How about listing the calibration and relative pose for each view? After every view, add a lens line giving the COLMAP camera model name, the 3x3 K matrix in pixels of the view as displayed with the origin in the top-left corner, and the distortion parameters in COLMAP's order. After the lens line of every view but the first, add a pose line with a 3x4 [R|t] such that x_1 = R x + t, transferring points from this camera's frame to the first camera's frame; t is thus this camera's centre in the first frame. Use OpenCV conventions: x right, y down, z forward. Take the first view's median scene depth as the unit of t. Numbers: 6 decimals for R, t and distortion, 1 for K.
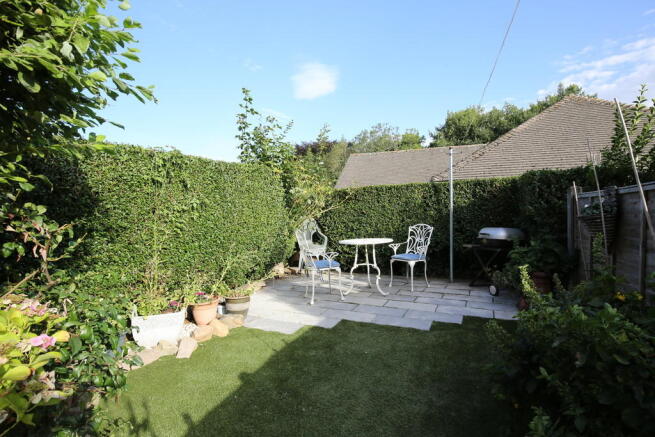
lens RADIAL K [[309.2, 0, 327.5], [0, 309.2, 218.5], [0, 0, 1]] dist [-0.000484, -0.000051]
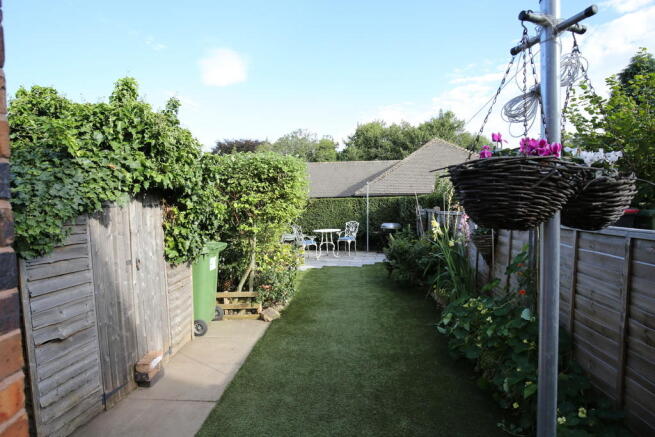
lens RADIAL K [[309.2, 0, 327.5], [0, 309.2, 218.5], [0, 0, 1]] dist [-0.000484, -0.000051]
pose [[0.960174, 0.001635, 0.279399, -0.351821], [-0.005989, 0.999874, 0.014730, -0.023566], [-0.279339, -0.015817, 0.960062, -0.717680]]
